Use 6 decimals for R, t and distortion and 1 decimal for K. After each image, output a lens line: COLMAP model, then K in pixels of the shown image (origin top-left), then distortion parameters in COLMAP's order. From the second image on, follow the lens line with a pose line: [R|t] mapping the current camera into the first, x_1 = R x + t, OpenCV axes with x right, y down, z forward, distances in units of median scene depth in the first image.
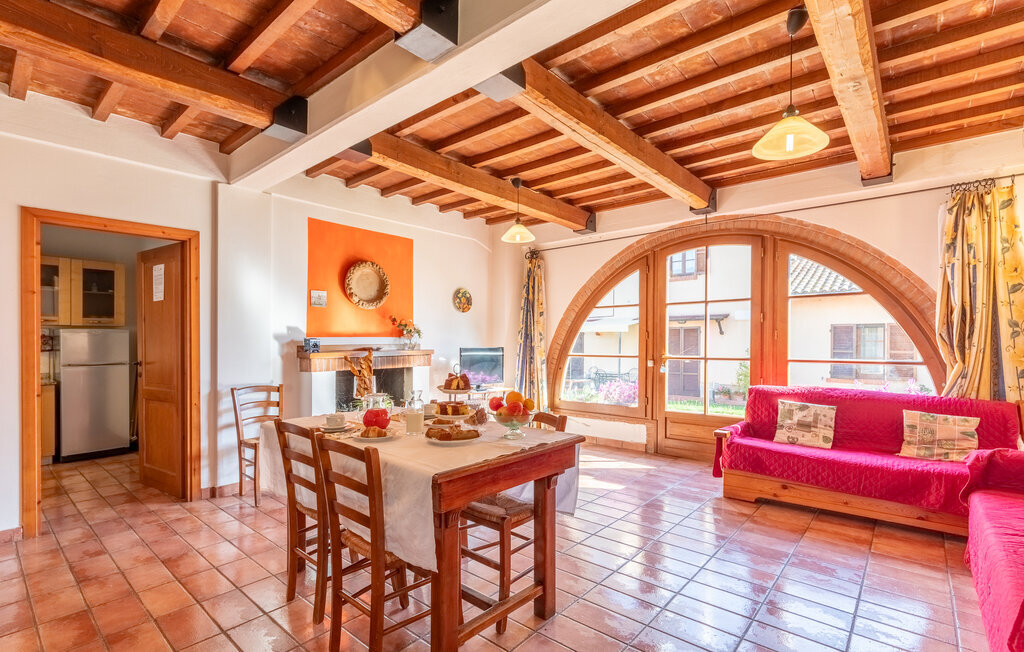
lens RADIAL K [[465.3, 0, 514.9], [0, 465.3, 339.7], [0, 0, 1]] dist [0.003101, 0.000072]
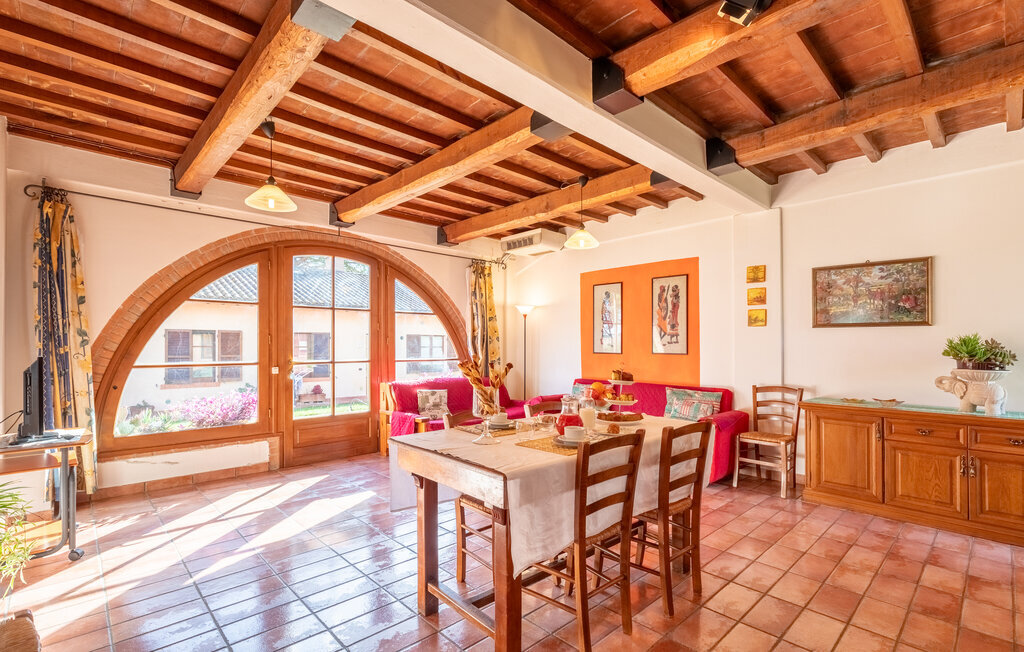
lens RADIAL K [[465.3, 0, 508.5], [0, 465.3, 326.6], [0, 0, 1]] dist [0.003101, 0.000072]
pose [[0.114943, 0.043129, 0.992435, -0.589420], [-0.005301, 0.999069, -0.042803, 0.003251], [-0.993358, -0.000341, 0.115064, 0.478351]]
